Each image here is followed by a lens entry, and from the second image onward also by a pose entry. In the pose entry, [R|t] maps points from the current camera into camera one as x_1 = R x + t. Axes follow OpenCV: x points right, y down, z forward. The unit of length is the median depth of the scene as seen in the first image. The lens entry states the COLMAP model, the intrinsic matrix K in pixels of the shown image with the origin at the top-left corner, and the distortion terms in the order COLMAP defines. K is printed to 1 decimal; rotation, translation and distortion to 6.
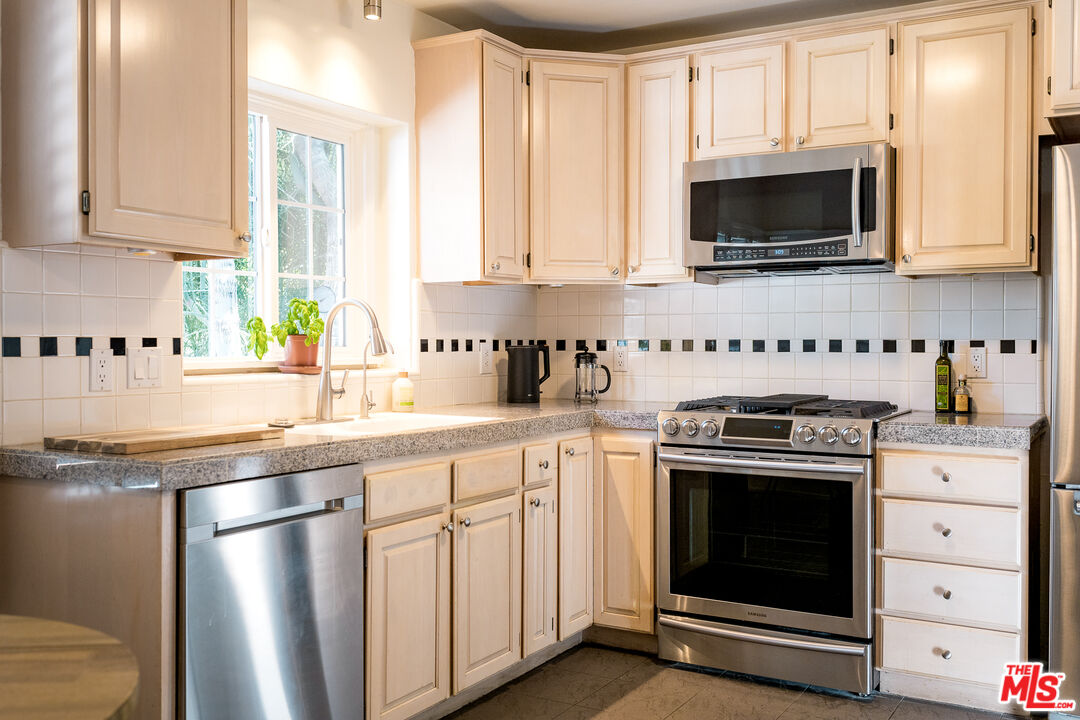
lens RADIAL K [[1063.8, 0, 542.2], [0, 1063.8, 340.2], [0, 0, 1]] dist [0.083405, -0.134482]
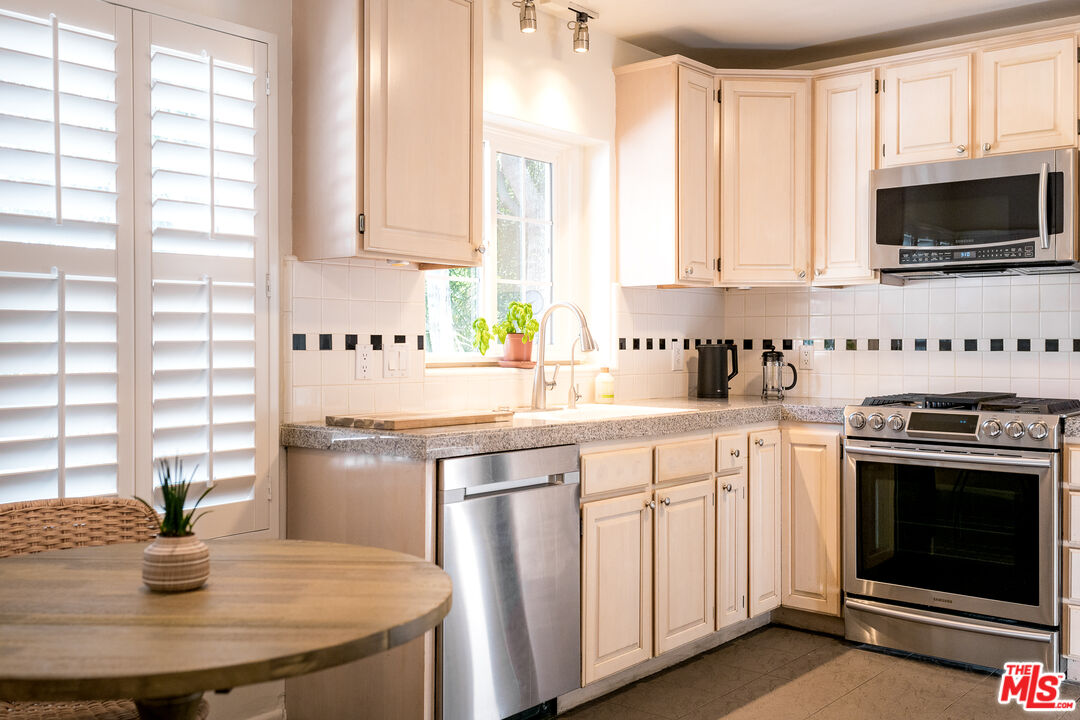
lens RADIAL K [[1063.8, 0, 542.2], [0, 1063.8, 340.2], [0, 0, 1]] dist [0.083405, -0.134482]
pose [[0.986846, 0.000950, -0.161658, -0.016936], [-0.001438, 0.999995, -0.002898, 0.005015], [0.161655, 0.003092, 0.986843, -0.106390]]
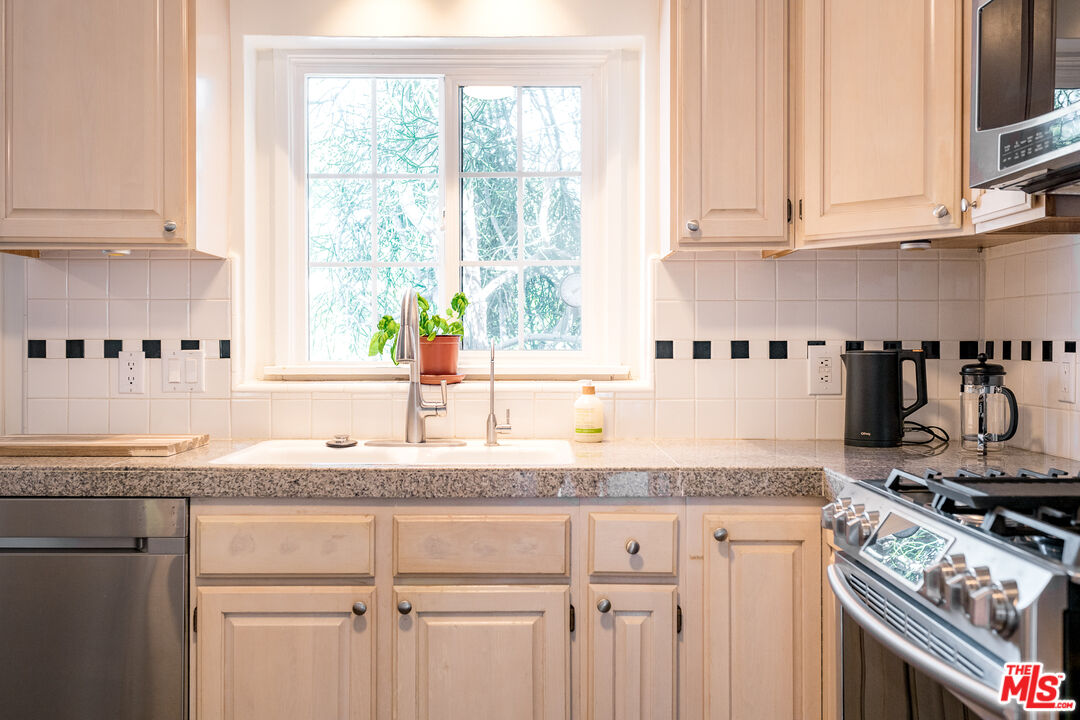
lens RADIAL K [[1049.0, 0, 538.8], [0, 1049.0, 340.2], [0, 0, 1]] dist [0.083221, -0.141827]
pose [[0.490107, -0.004039, -0.871653, 0.485466], [0.000892, 0.999991, -0.004132, 0.001657], [0.871662, 0.001248, 0.490106, 0.642929]]
